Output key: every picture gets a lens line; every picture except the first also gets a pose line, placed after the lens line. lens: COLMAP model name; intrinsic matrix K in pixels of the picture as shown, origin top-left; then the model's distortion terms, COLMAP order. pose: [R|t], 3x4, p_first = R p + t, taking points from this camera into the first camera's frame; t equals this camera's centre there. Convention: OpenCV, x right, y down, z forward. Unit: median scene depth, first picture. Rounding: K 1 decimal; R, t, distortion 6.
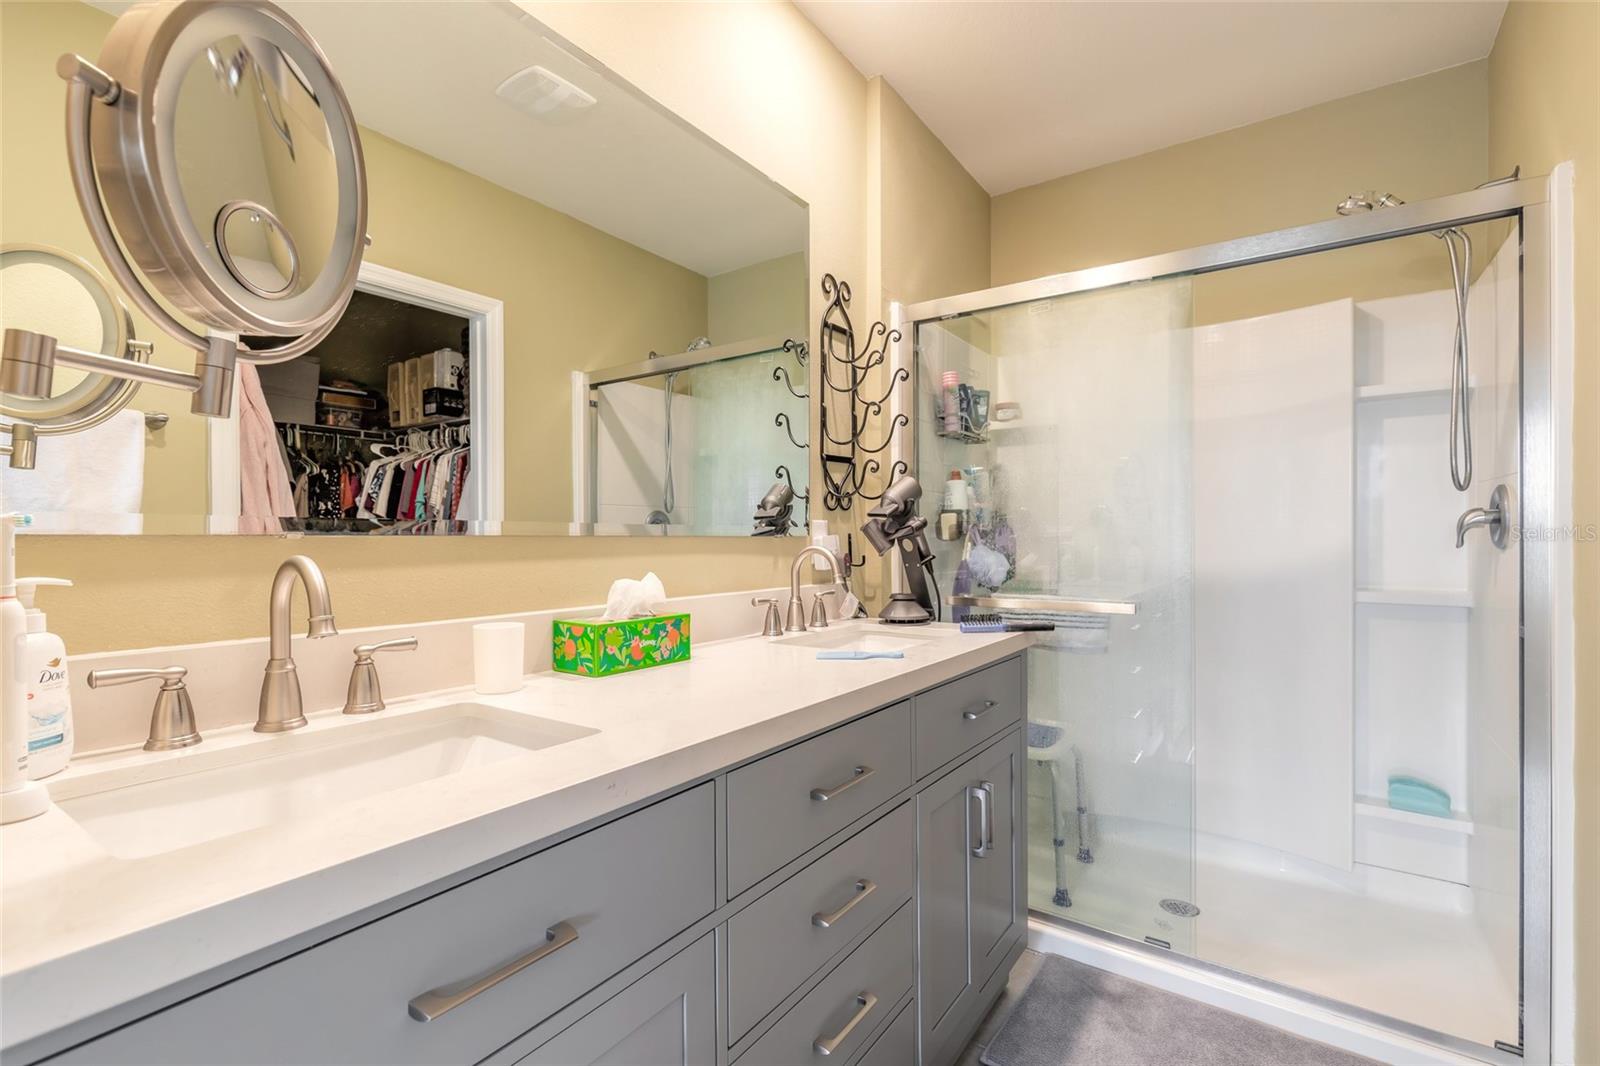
lens RADIAL K [[721.9, 0, 791.4], [0, 721.9, 538.8], [0, 0, 1]] dist [0.008213, -0.002377]
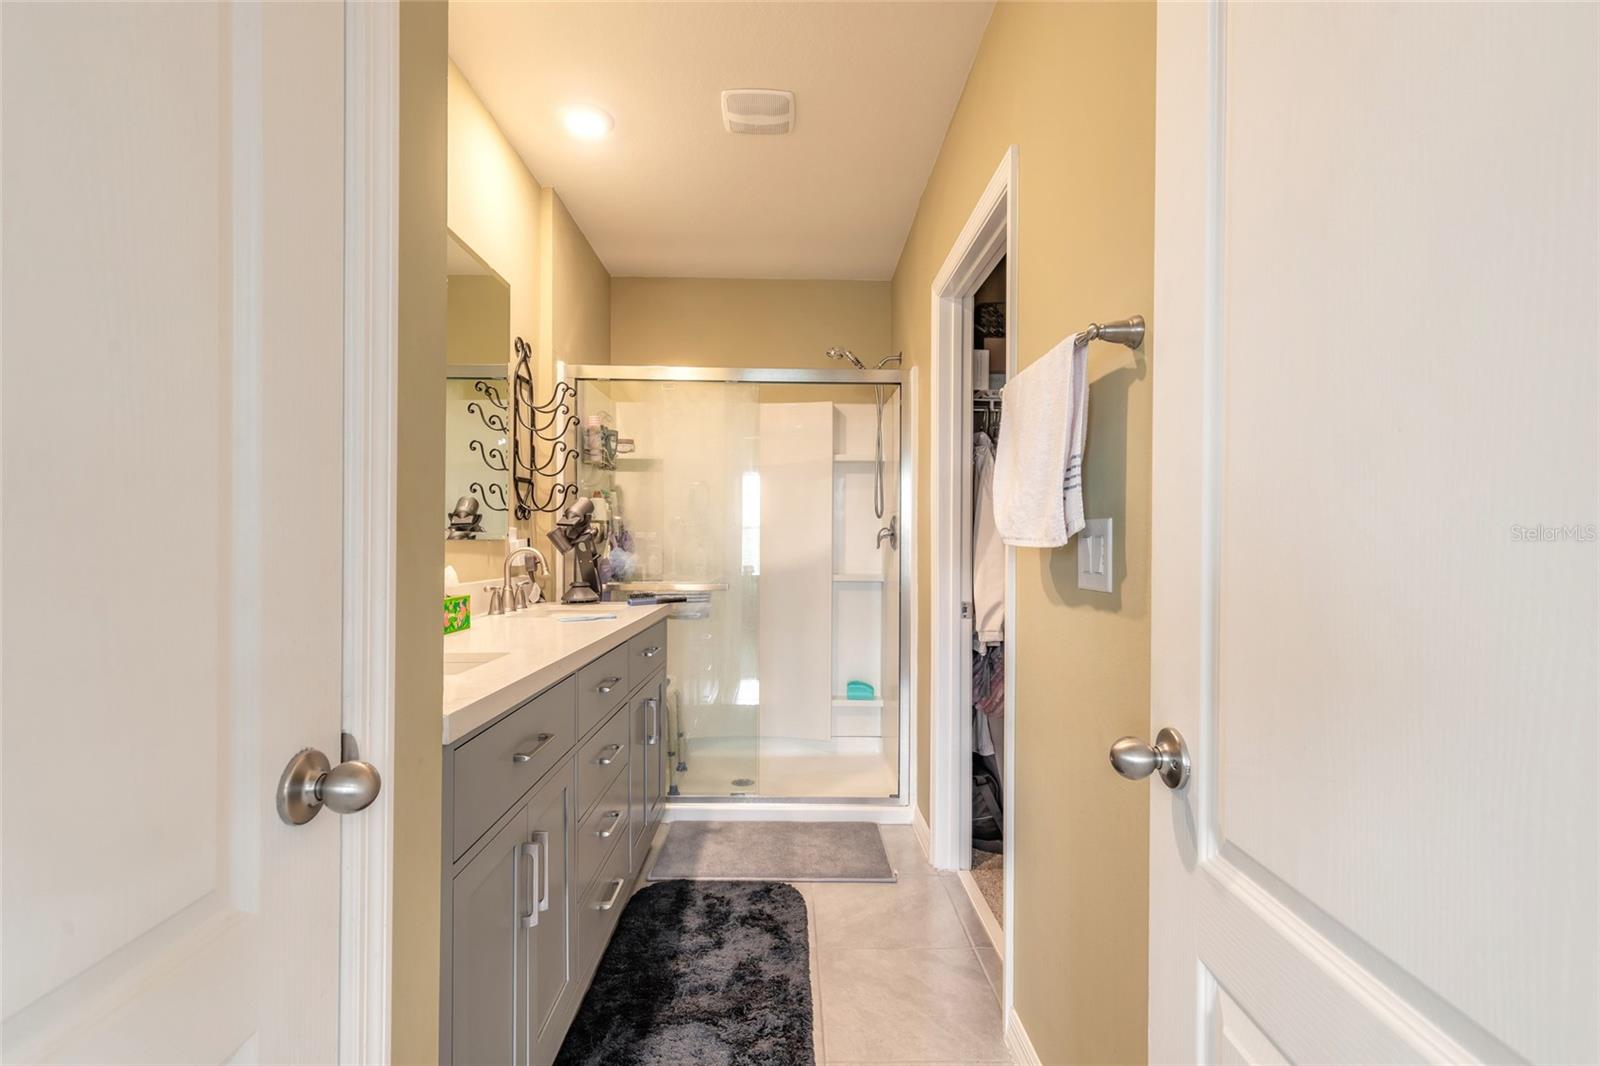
lens RADIAL K [[721.9, 0, 800.5], [0, 721.9, 539.0], [0, 0, 1]] dist [0.008213, -0.002377]
pose [[0.805778, 0.008284, 0.592160, -0.309445], [-0.005583, 0.999964, -0.006391, 0.000306], [-0.592191, 0.001844, 0.805795, -0.344063]]
